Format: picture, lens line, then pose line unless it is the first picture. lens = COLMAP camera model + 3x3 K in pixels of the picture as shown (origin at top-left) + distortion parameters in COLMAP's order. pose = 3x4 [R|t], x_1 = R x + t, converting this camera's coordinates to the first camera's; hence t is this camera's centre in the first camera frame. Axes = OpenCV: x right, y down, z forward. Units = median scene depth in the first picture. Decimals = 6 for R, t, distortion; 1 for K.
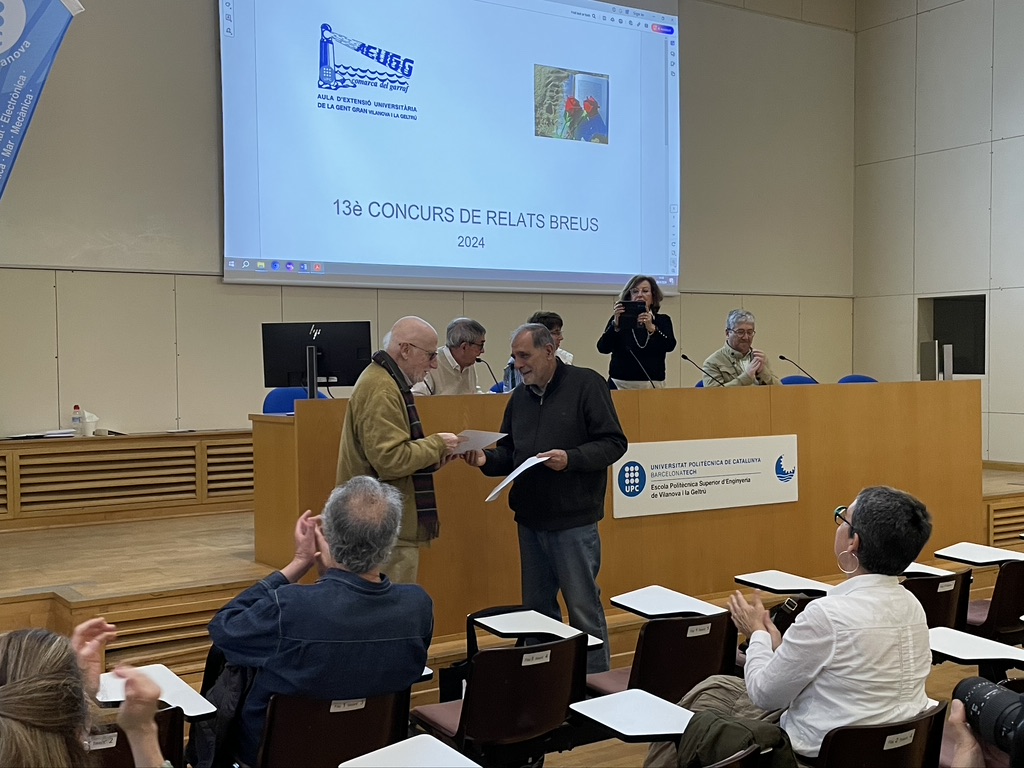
lens RADIAL K [[1128.2, 0, 505.5], [0, 1128.2, 399.9], [0, 0, 1]] dist [0.073812, 0.000000]
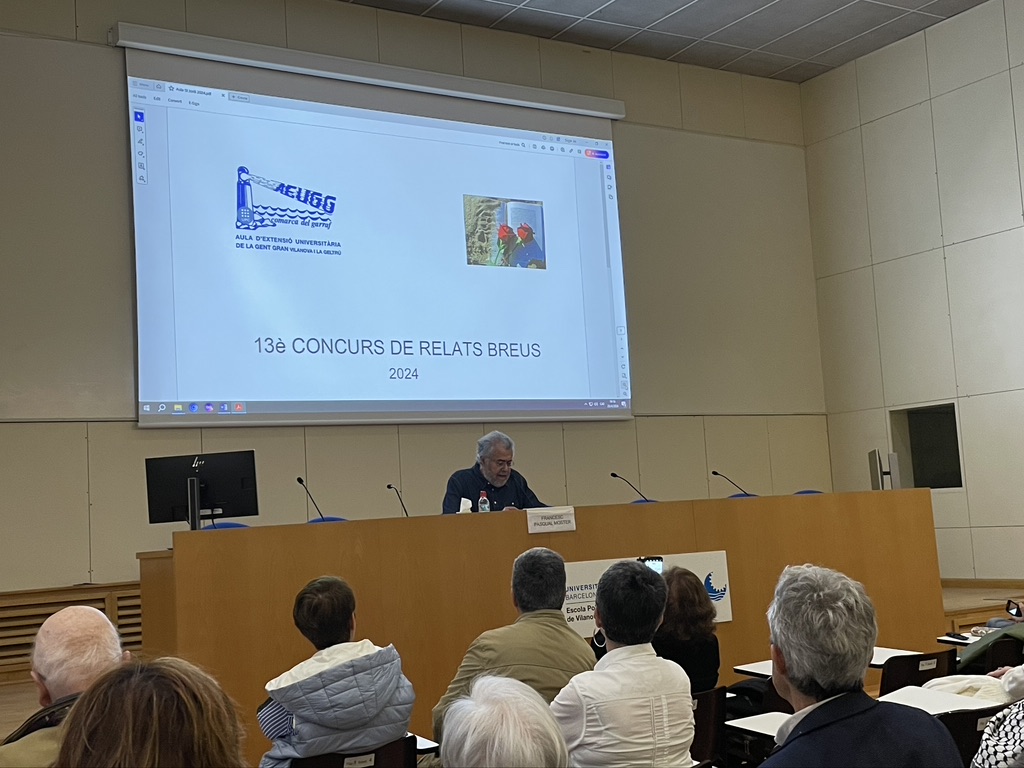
lens RADIAL K [[1252.8, 0, 526.4], [0, 1252.8, 389.0], [0, 0, 1]] dist [0.094577, 0.000000]
pose [[0.998567, -0.052937, -0.007891, 0.090696], [0.051371, 0.989345, -0.136227, 0.027814], [0.015019, 0.135627, 0.990646, -0.070516]]
